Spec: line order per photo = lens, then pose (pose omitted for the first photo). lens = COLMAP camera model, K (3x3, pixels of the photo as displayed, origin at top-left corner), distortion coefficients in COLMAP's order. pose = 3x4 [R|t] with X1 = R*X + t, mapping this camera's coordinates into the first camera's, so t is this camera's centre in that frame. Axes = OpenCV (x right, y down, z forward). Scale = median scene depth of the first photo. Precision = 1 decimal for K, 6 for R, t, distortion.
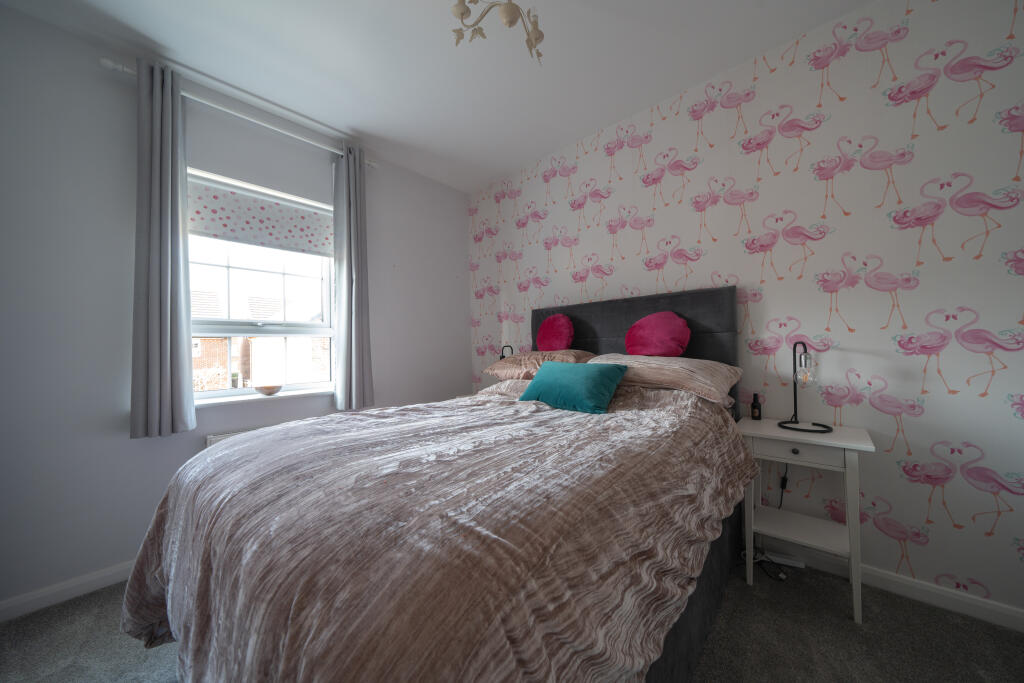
lens RADIAL K [[356.7, 0, 514.1], [0, 356.7, 335.3], [0, 0, 1]] dist [-0.010513, 0.001100]
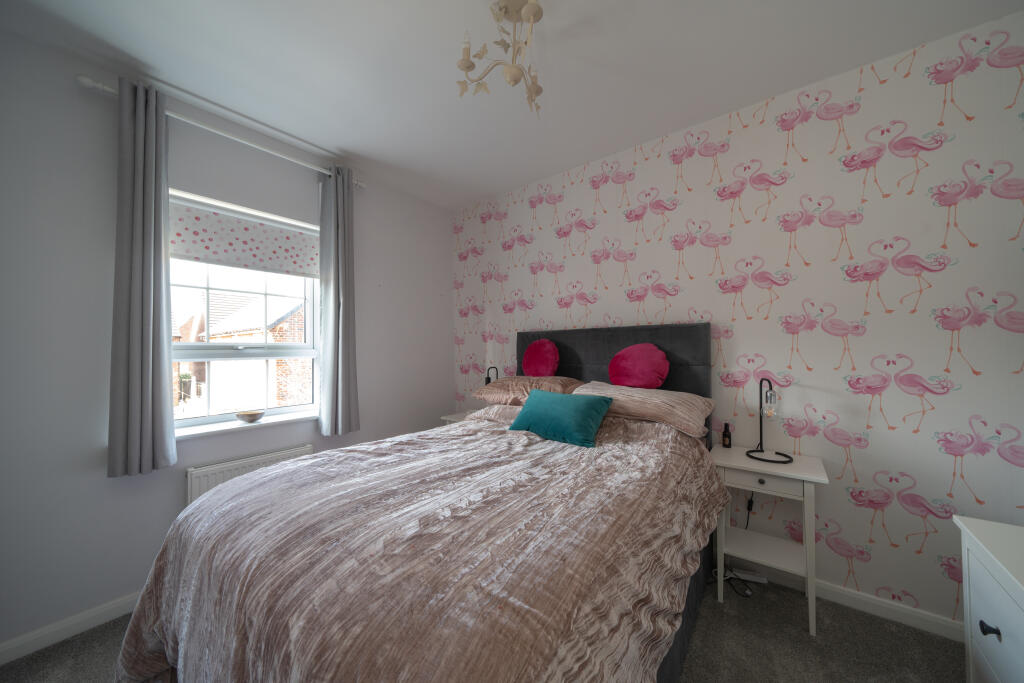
lens RADIAL K [[356.7, 0, 519.1], [0, 356.7, 340.5], [0, 0, 1]] dist [-0.010513, 0.001100]
pose [[0.996506, 0.015747, 0.082019, -0.059260], [-0.015488, 0.999873, -0.003789, -0.092144], [-0.082069, 0.002505, 0.996624, -0.045183]]
